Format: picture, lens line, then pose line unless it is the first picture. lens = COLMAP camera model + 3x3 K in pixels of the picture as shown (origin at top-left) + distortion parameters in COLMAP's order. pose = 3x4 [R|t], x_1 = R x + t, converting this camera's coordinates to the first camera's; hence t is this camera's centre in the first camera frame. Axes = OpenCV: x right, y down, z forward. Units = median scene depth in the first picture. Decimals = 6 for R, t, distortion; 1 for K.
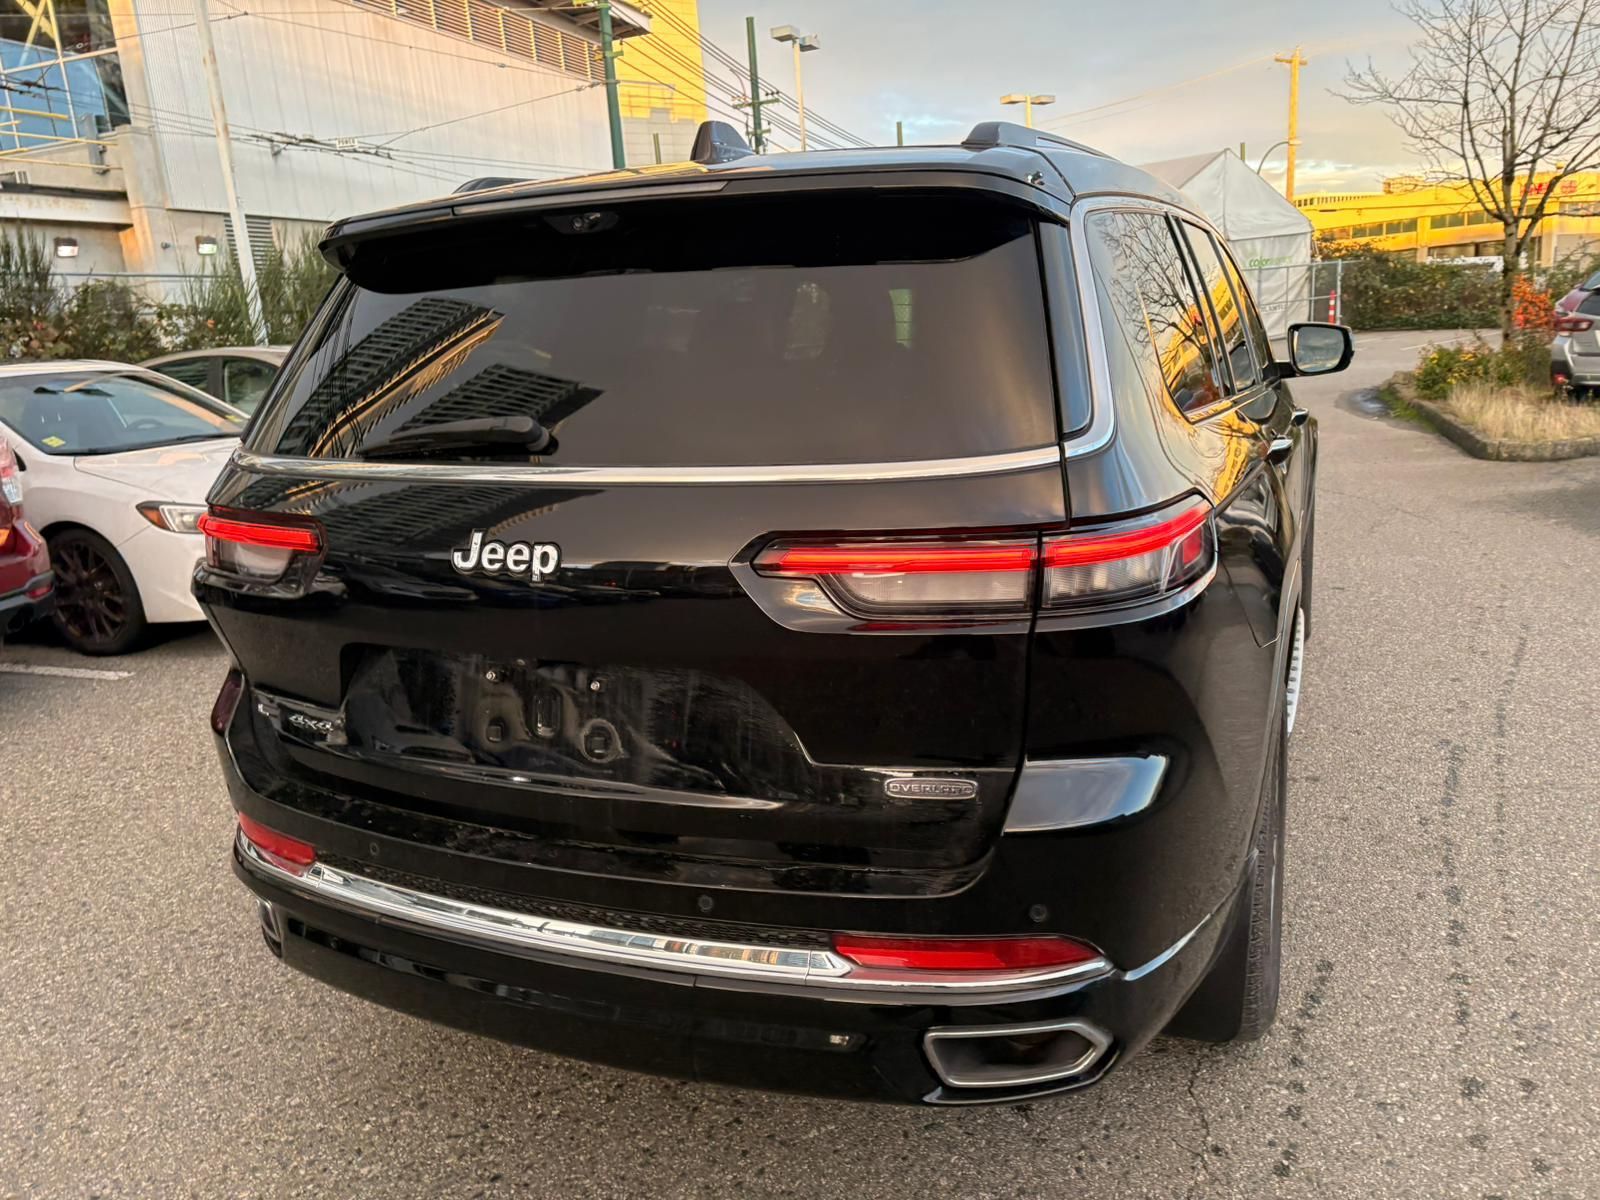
lens RADIAL K [[1202.9, 0, 807.9], [0, 1202.9, 596.2], [0, 0, 1]] dist [0.053553, -0.057769]
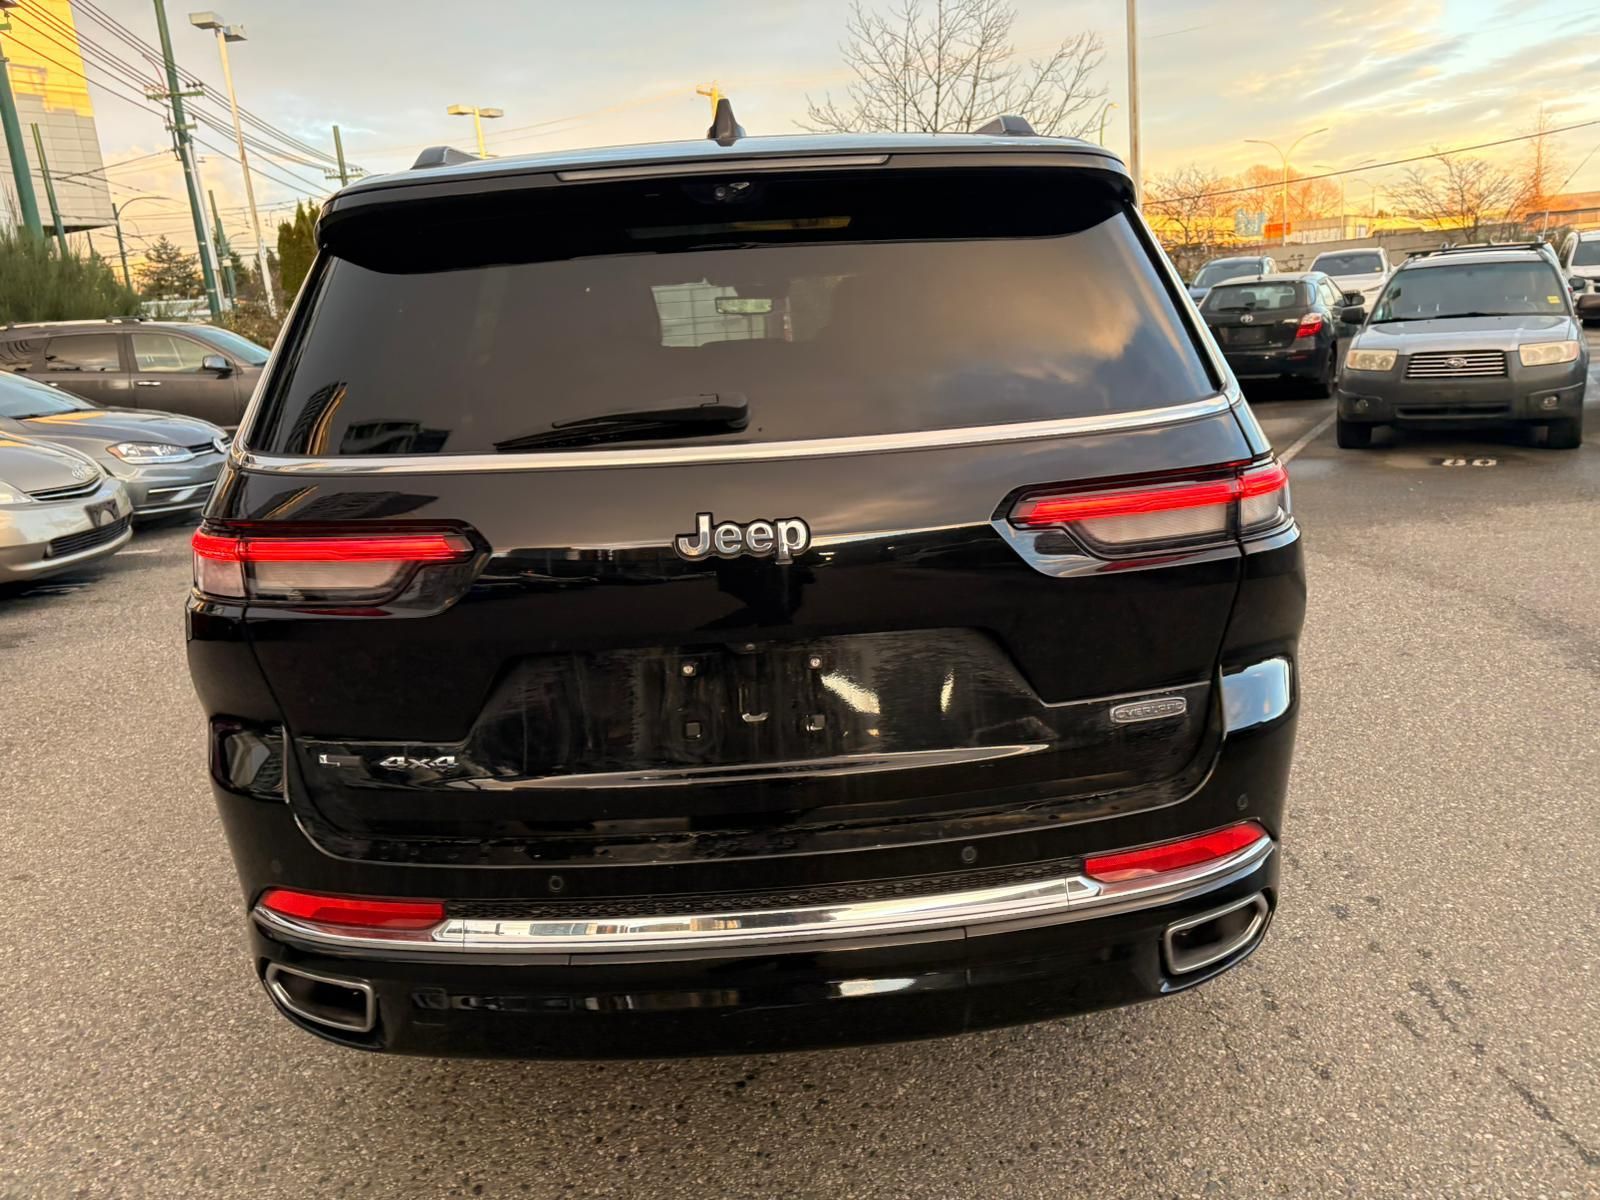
lens RADIAL K [[1202.9, 0, 801.5], [0, 1202.9, 594.5], [0, 0, 1]] dist [0.053553, -0.057769]
pose [[0.902853, -0.104448, 0.417070, -0.483984], [0.110304, 0.993846, 0.010111, 0.006299], [-0.415559, 0.036876, 0.908818, 0.091603]]
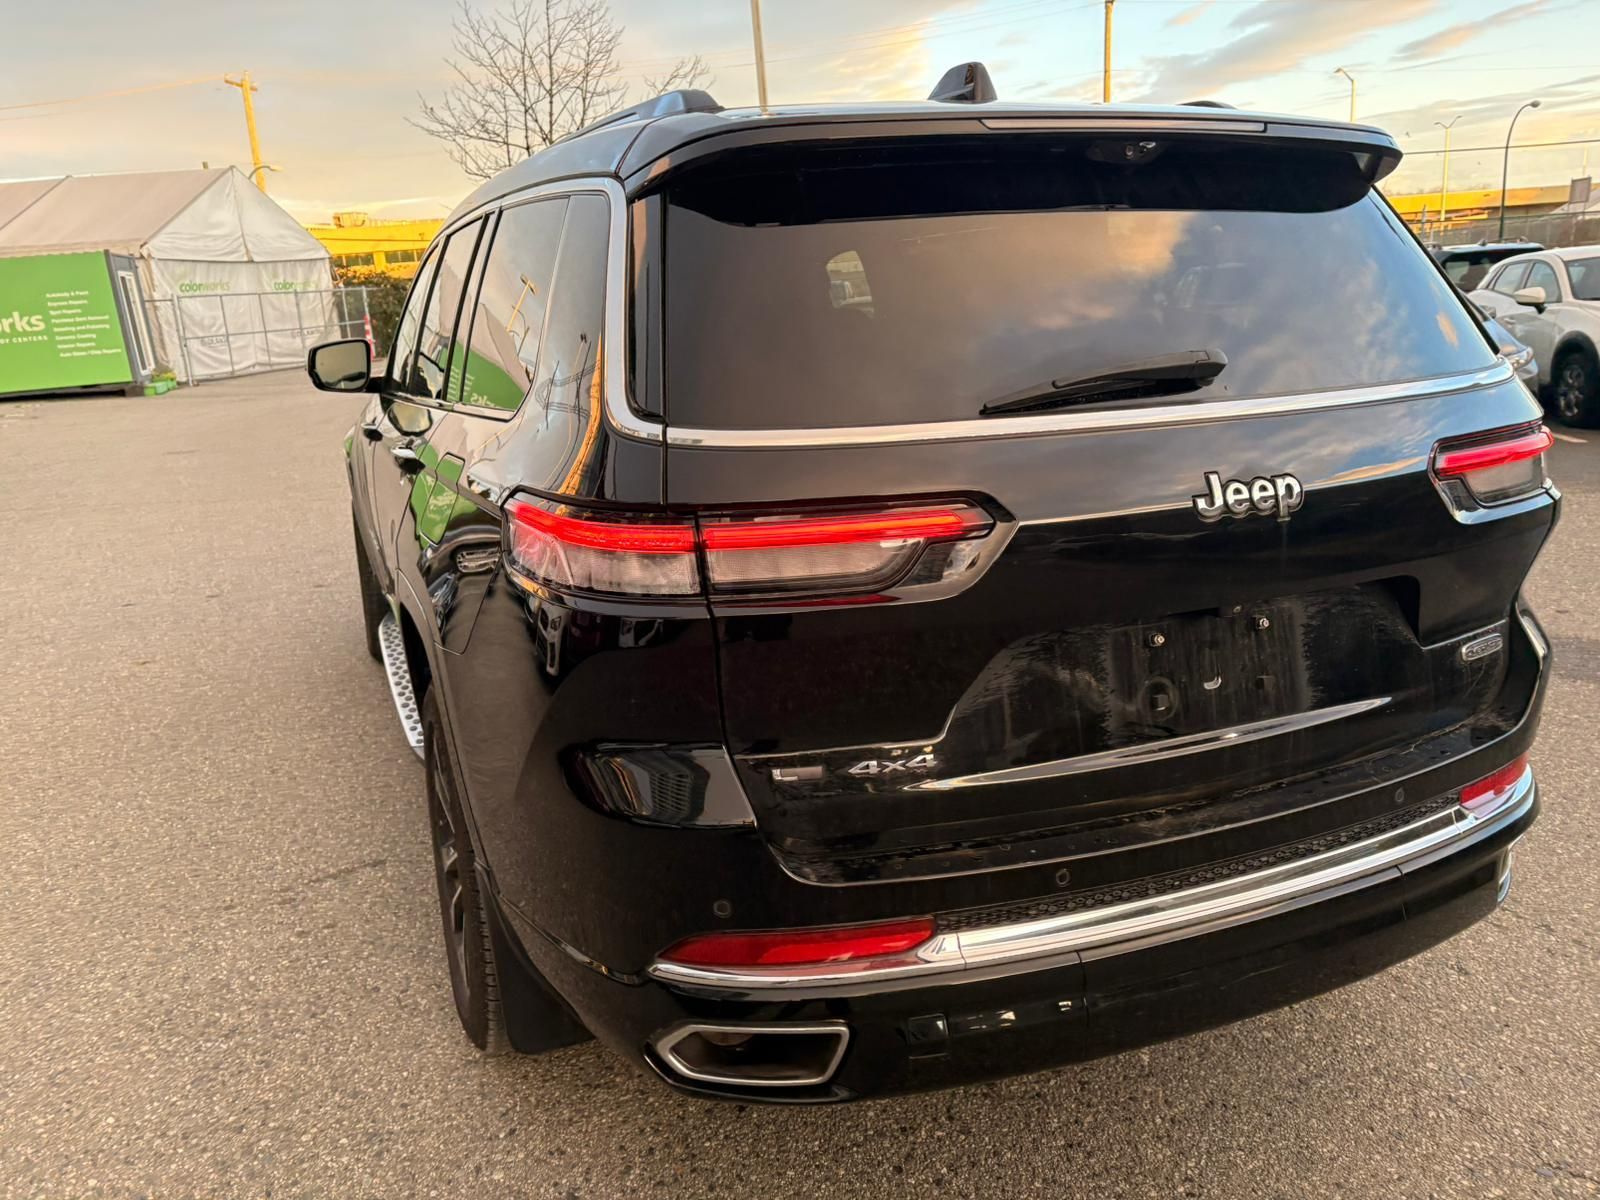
lens RADIAL K [[1202.9, 0, 798.1], [0, 1202.9, 597.2], [0, 0, 1]] dist [0.053553, -0.057769]
pose [[0.699291, -0.150865, 0.698736, -0.922495], [0.166532, 0.984963, 0.046000, -0.044515], [-0.695169, 0.084194, 0.713899, 0.457612]]
